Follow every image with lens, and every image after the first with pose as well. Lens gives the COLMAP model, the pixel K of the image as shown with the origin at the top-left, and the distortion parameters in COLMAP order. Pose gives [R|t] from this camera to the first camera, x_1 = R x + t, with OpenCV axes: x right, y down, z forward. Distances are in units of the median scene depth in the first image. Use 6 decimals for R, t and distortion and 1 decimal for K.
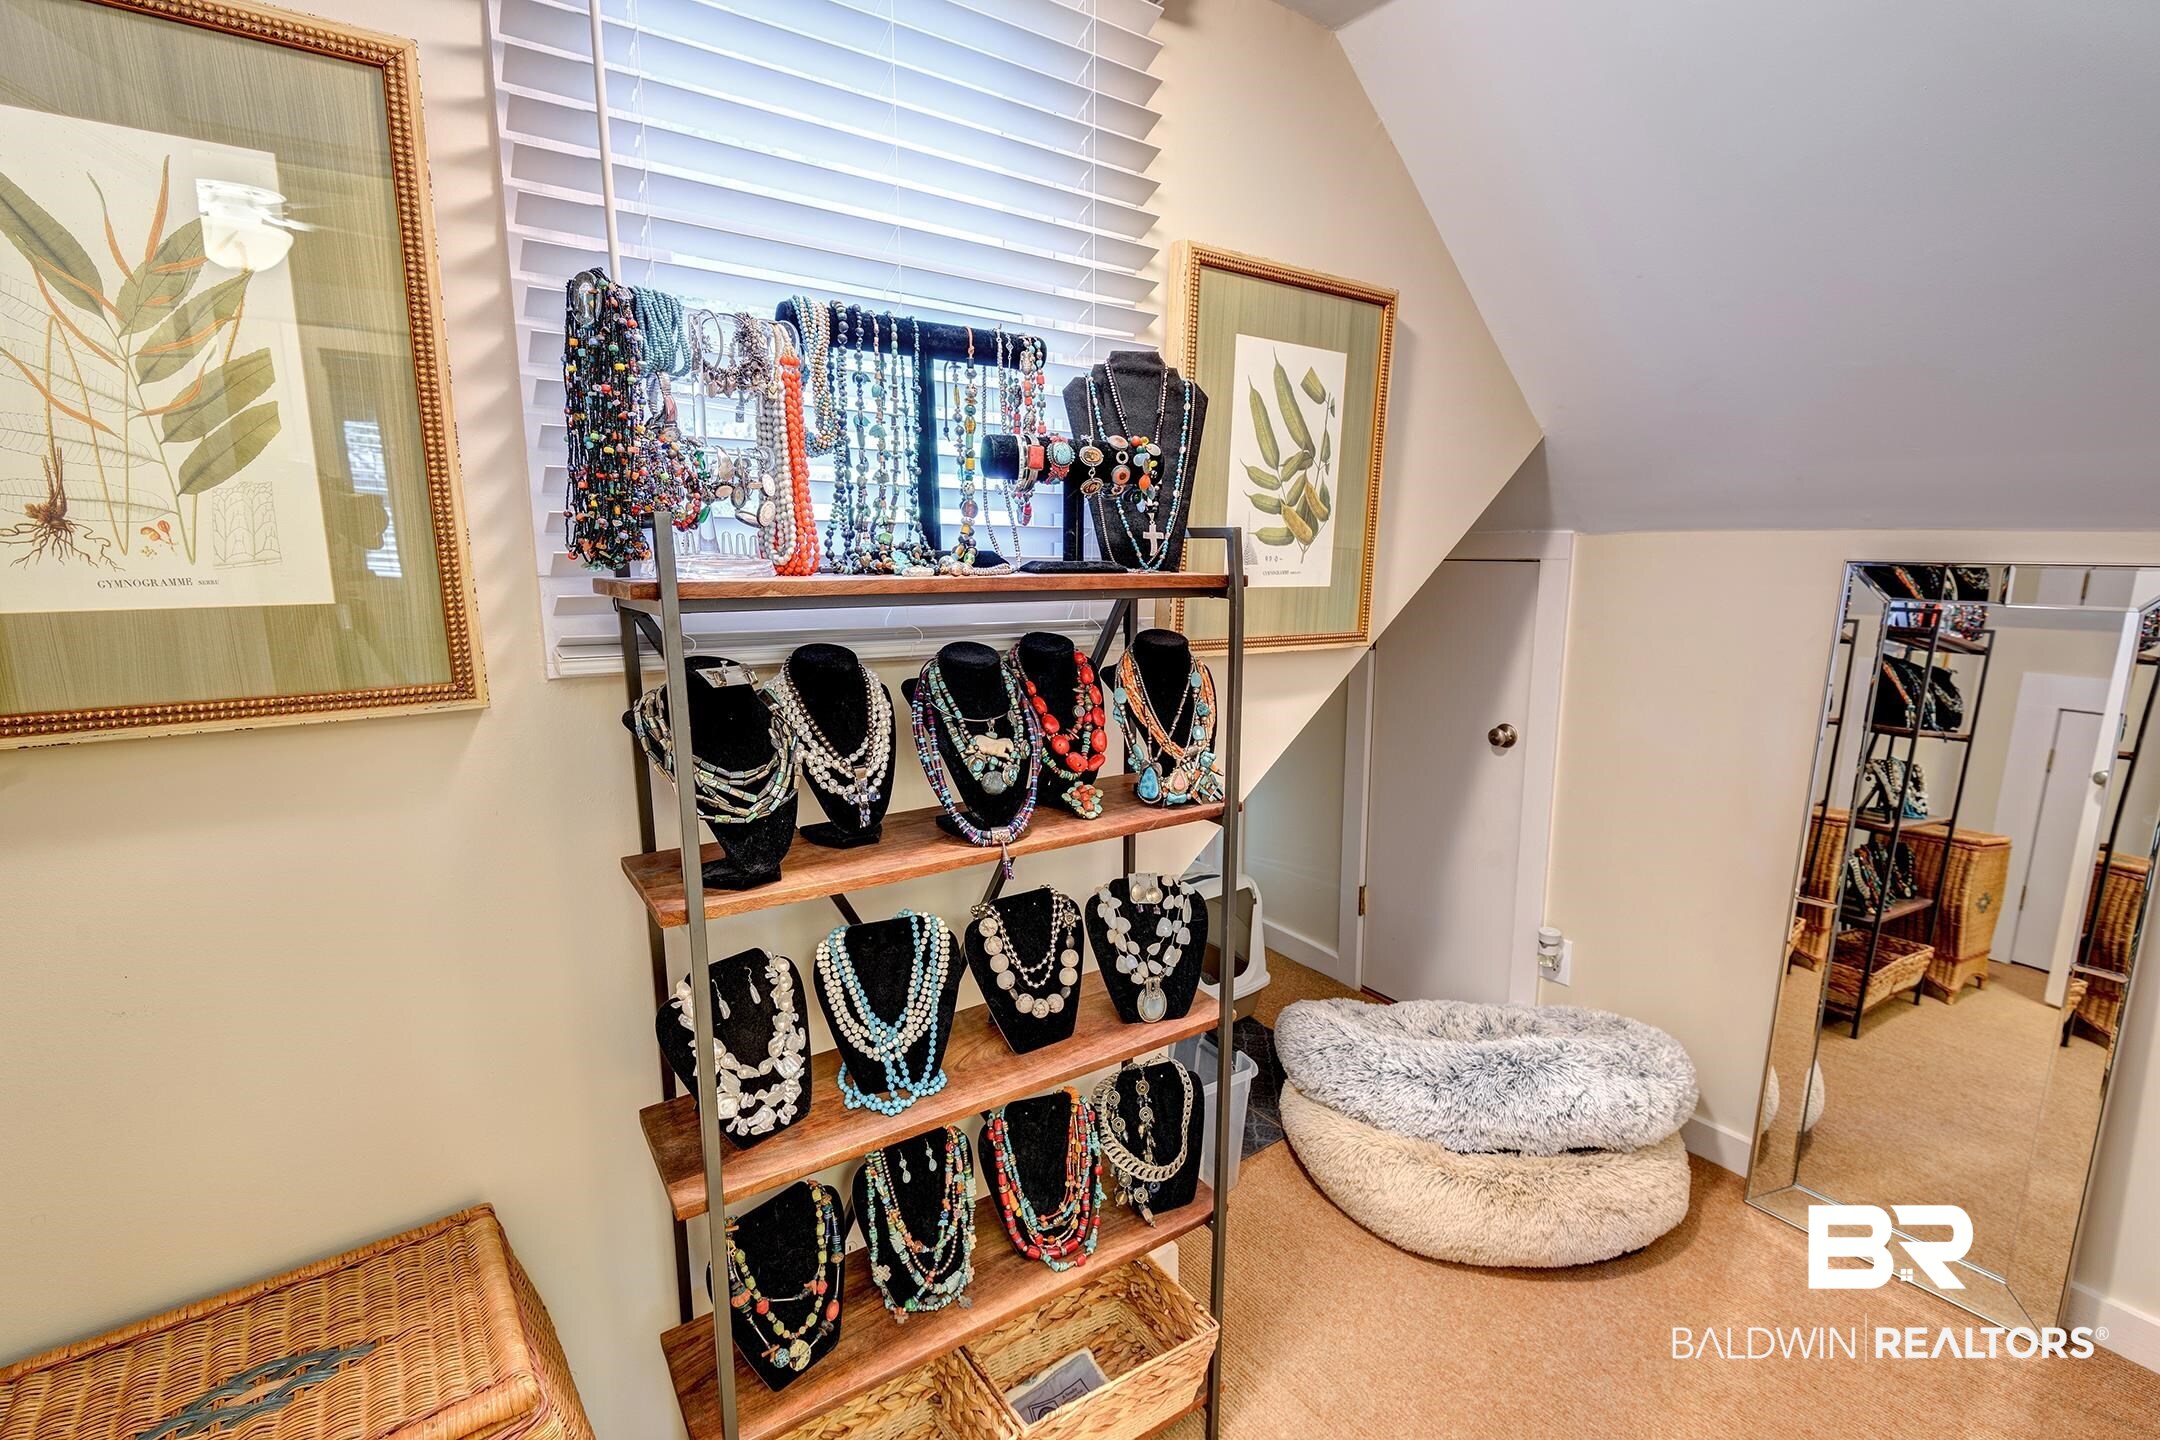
lens RADIAL K [[981.4, 0, 1087.5], [0, 981.4, 728.4], [0, 0, 1]] dist [0.003010, -0.003589]
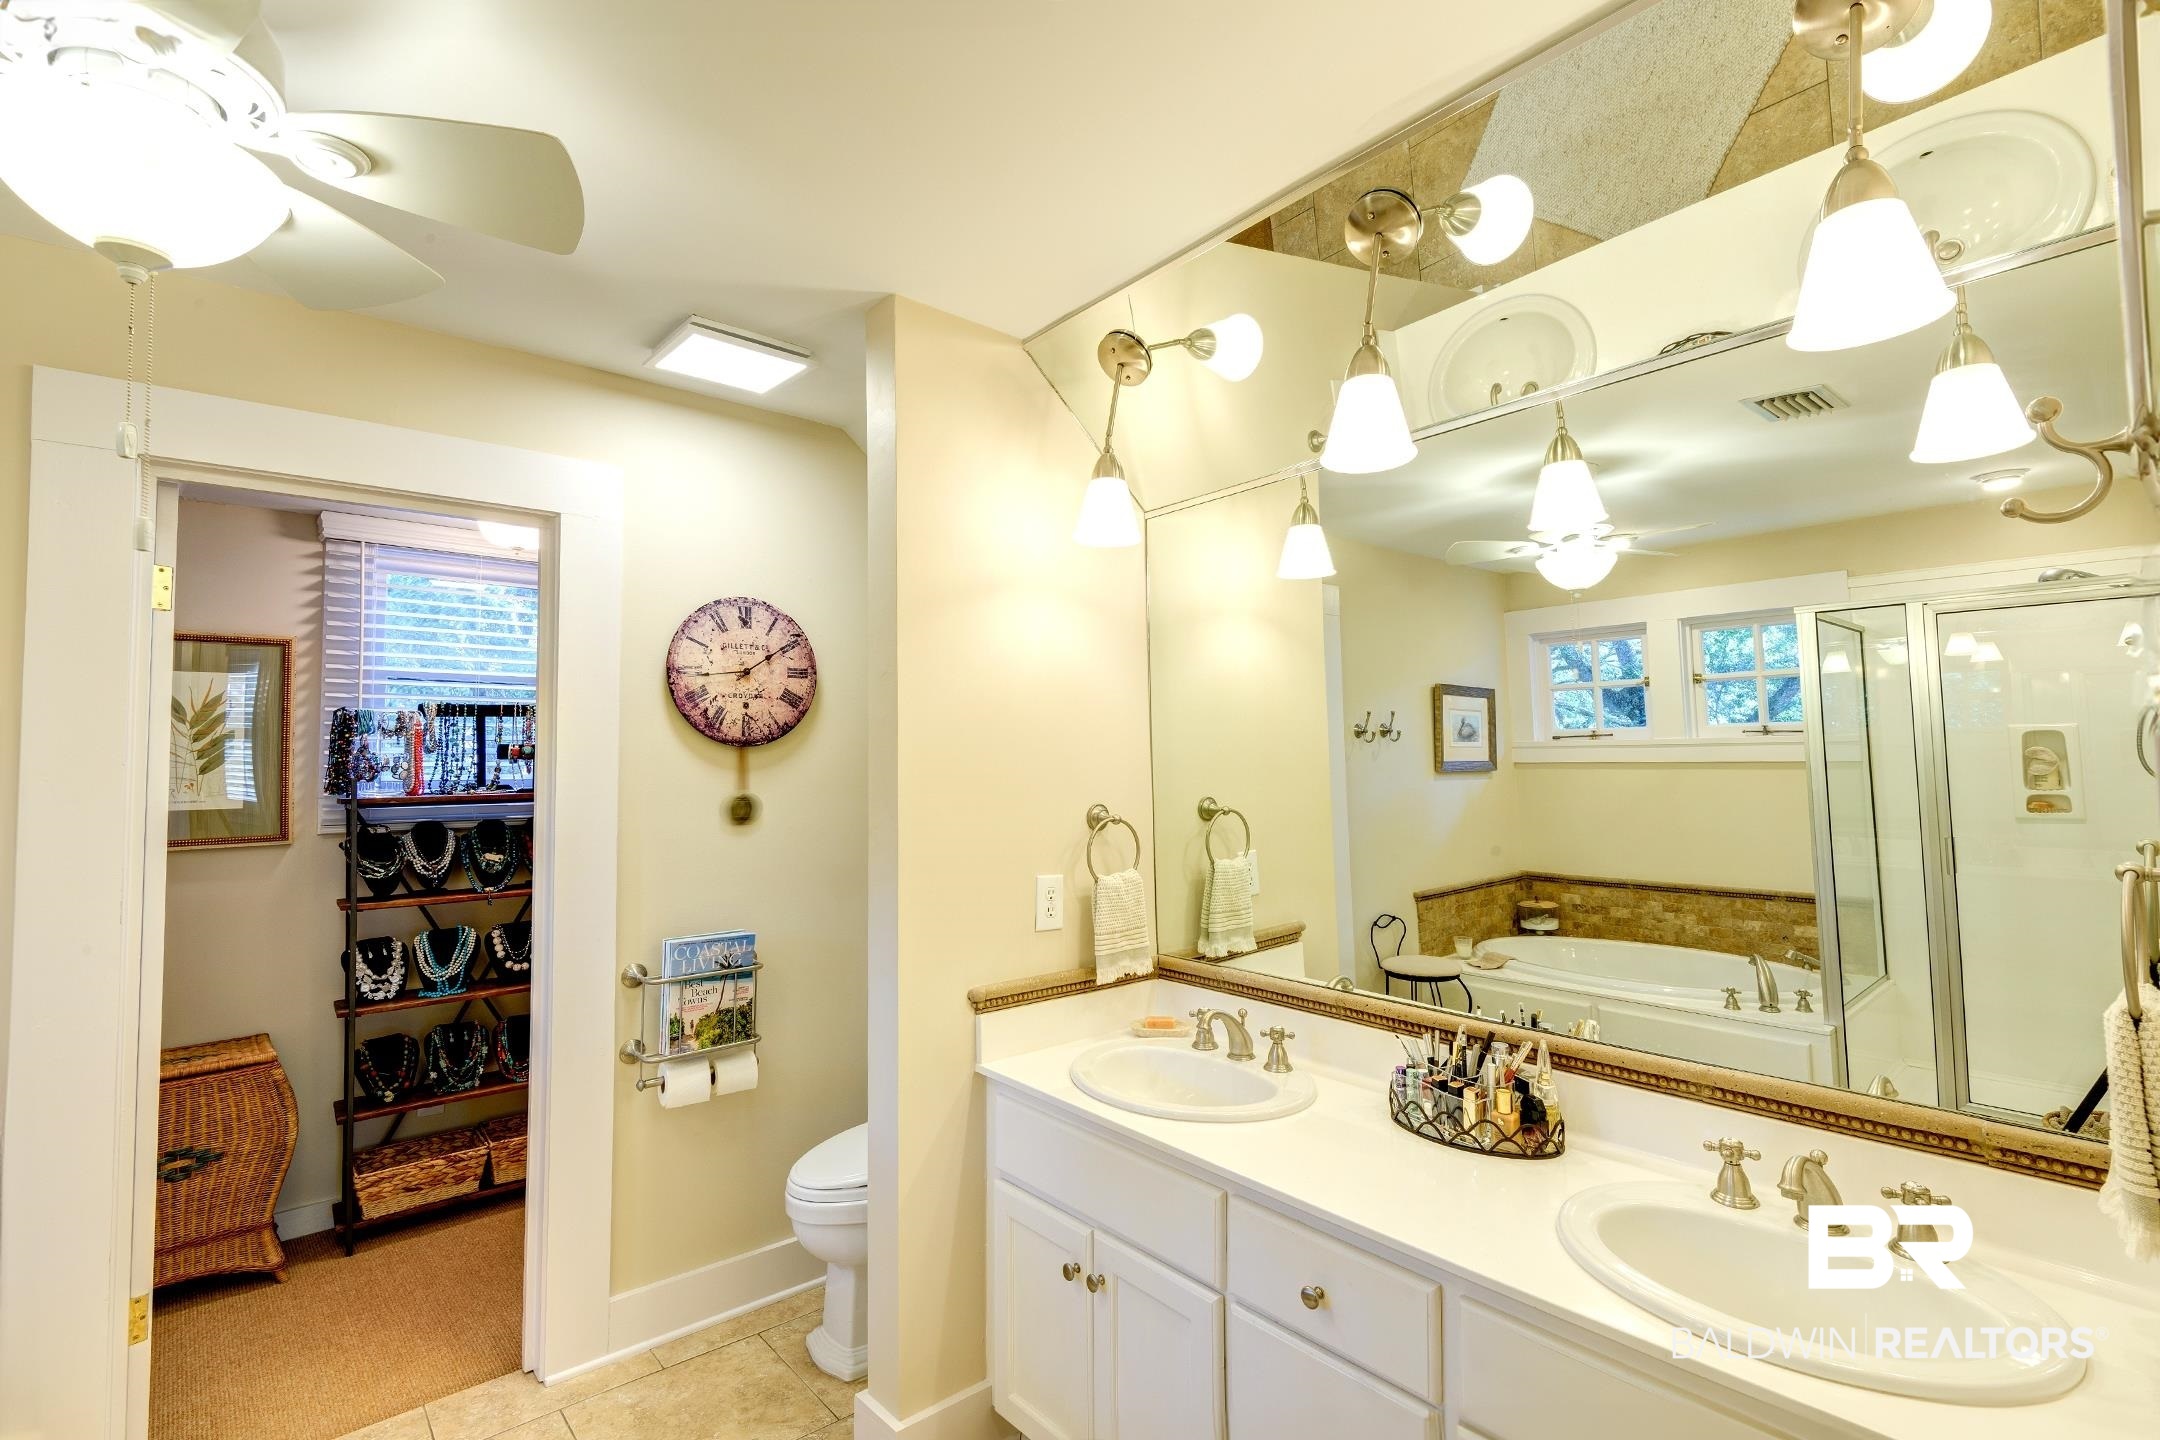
lens RADIAL K [[981.4, 0, 1064.2], [0, 981.4, 722.6], [0, 0, 1]] dist [0.003010, -0.003589]
pose [[0.994445, -0.009535, 0.104822, 1.255303], [0.031633, 0.976923, -0.211235, 0.291092], [-0.100389, 0.213378, 0.971798, -1.964226]]
